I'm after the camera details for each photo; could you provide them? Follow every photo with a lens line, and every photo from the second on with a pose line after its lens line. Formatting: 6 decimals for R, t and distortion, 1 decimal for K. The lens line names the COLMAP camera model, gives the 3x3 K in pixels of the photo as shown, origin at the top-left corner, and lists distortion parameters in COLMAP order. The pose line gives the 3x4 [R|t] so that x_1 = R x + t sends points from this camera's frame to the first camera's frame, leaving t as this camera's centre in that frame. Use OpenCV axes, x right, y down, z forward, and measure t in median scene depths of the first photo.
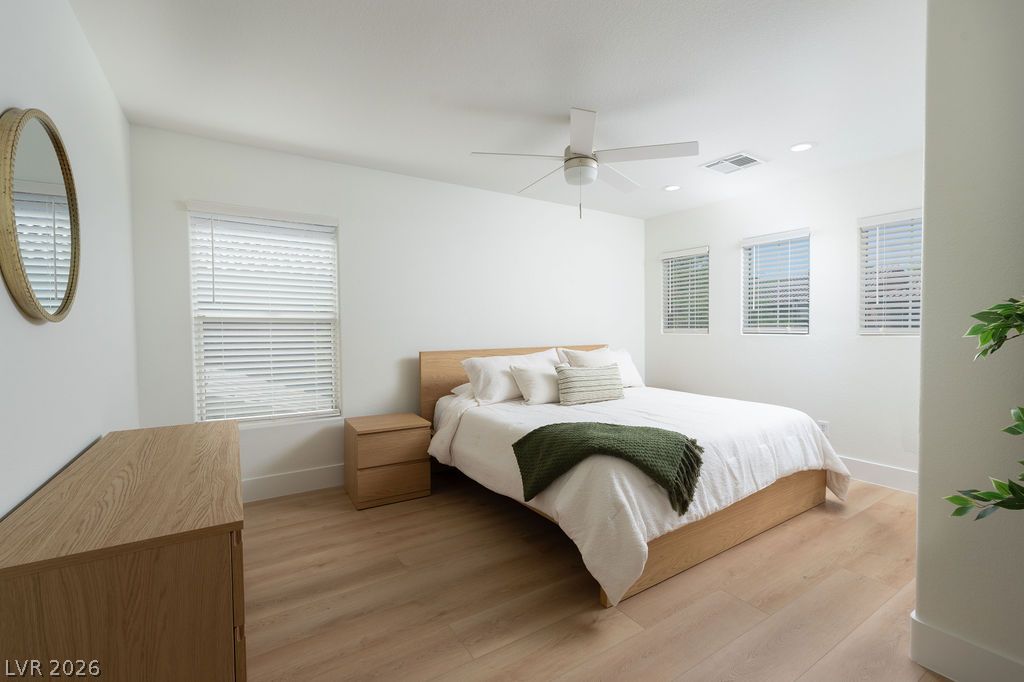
lens RADIAL K [[441.0, 0, 512.0], [0, 441.0, 341.0], [0, 0, 1]] dist [-0.000441, -0.000054]
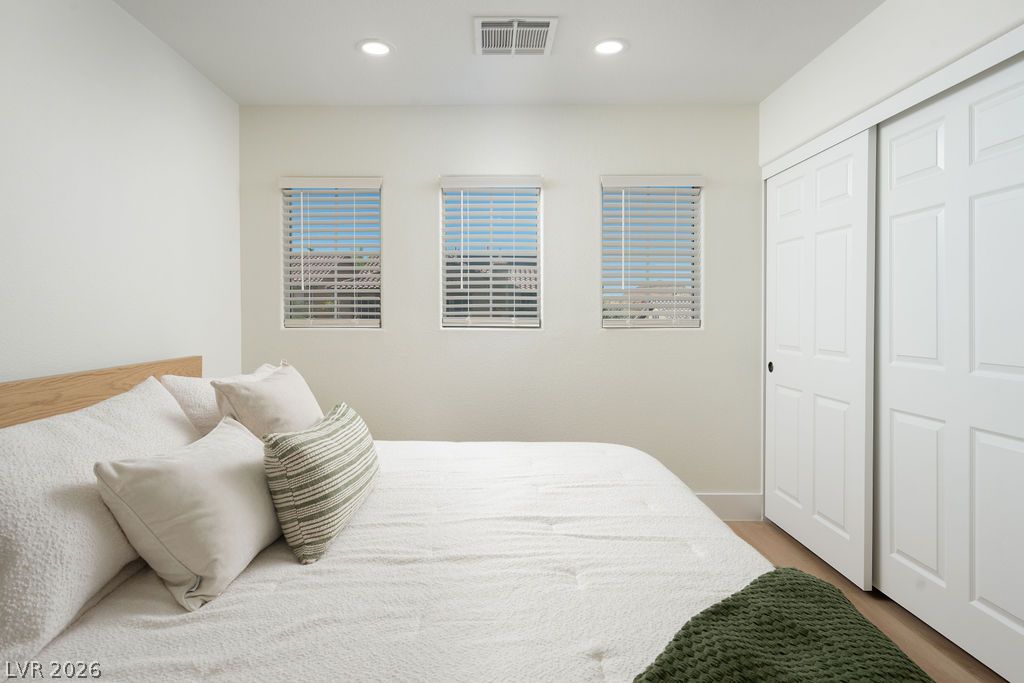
lens RADIAL K [[592.4, 0, 509.5], [0, 592.4, 316.6], [0, 0, 1]] dist [0.000715, 0.000421]
pose [[0.525570, 0.001160, 0.850750, -0.143991], [0.023676, 0.999592, -0.015990, -0.017427], [-0.850421, 0.028546, 0.525328, 0.497307]]
